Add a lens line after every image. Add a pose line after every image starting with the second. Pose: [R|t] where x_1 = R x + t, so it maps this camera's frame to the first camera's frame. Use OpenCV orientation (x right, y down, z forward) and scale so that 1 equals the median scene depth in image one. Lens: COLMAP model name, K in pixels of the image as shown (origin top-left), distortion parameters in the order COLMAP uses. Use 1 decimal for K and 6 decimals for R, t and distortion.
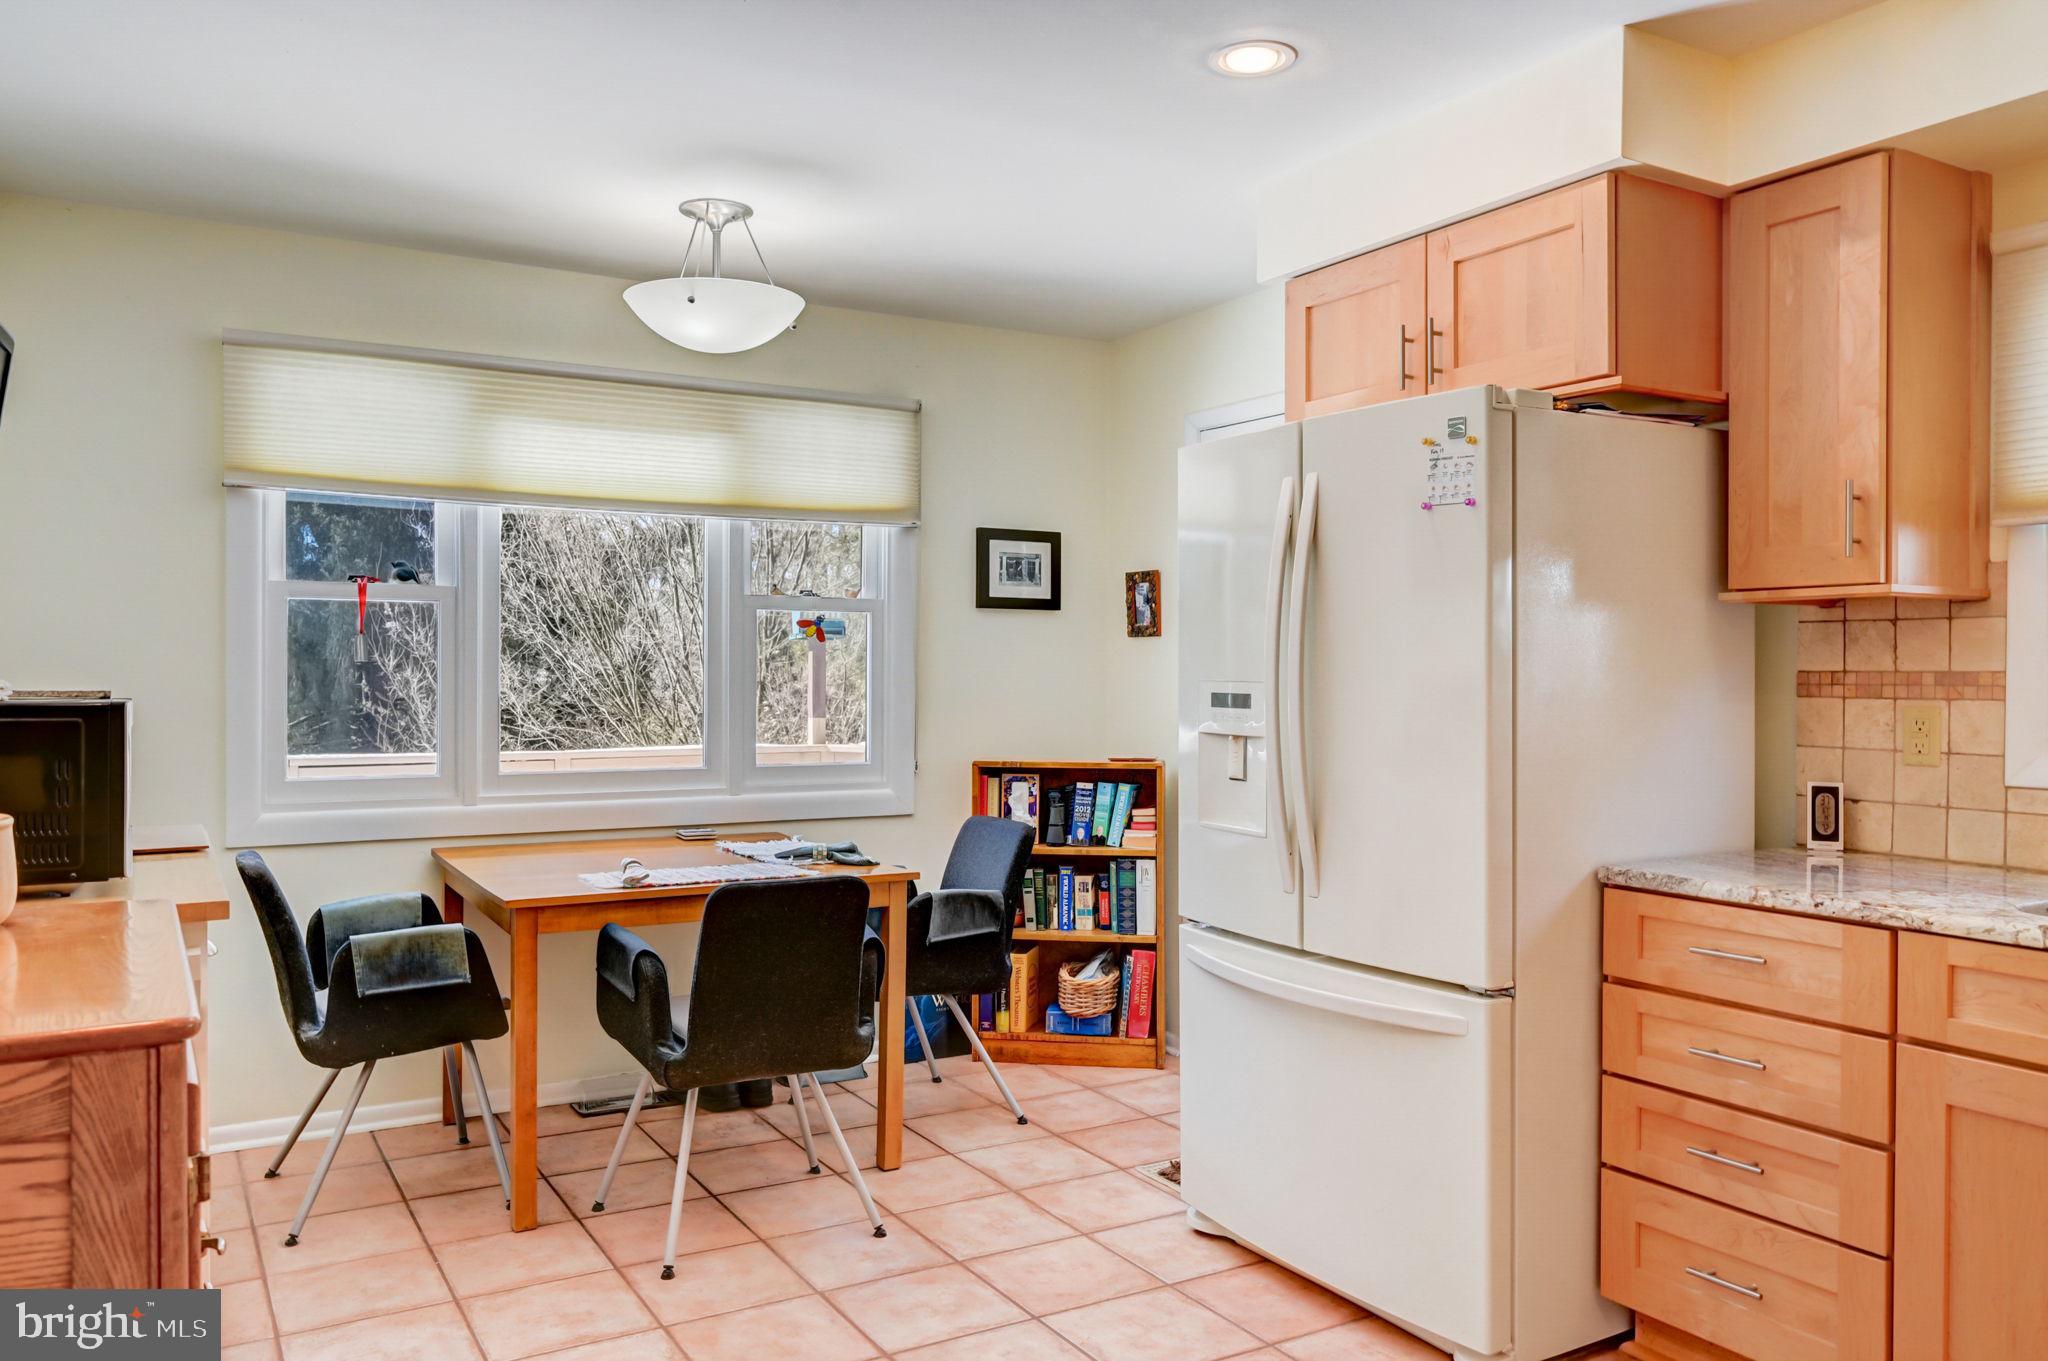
lens RADIAL K [[1507.8, 0, 1023.5], [0, 1507.8, 676.9], [0, 0, 1]] dist [-0.007203, -0.002352]
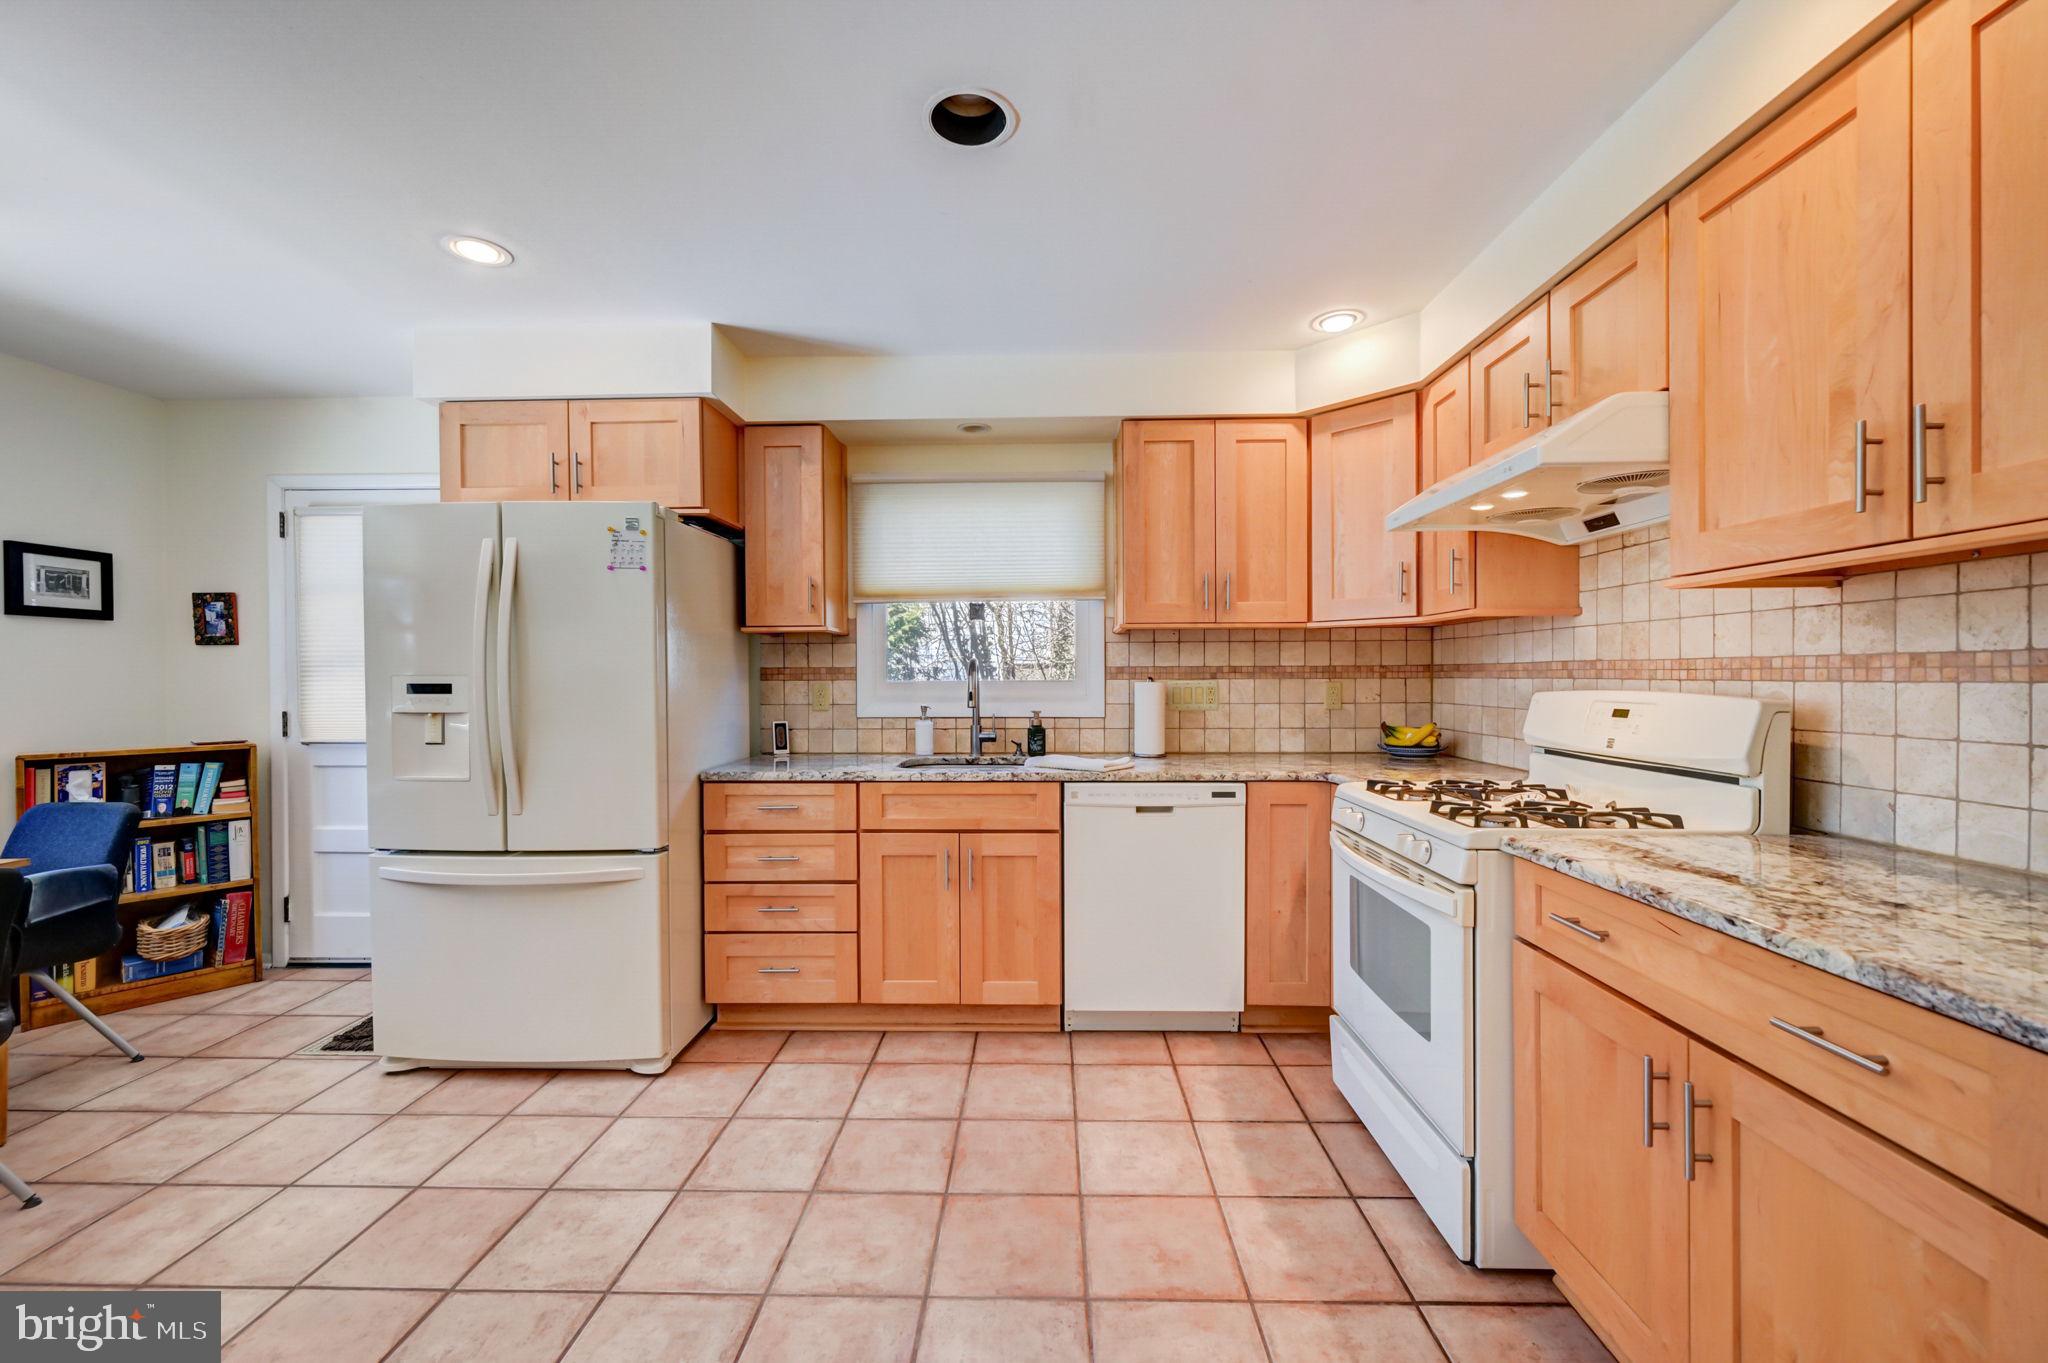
lens RADIAL K [[807.5, 0, 1023.9], [0, 807.5, 681.2], [0, 0, 1]] dist [0.000788, 0.000100]
pose [[0.529145, -0.013490, 0.848424, -0.218761], [0.011328, 0.999897, 0.008833, 0.008312], [-0.848456, 0.004937, 0.529243, 0.120060]]
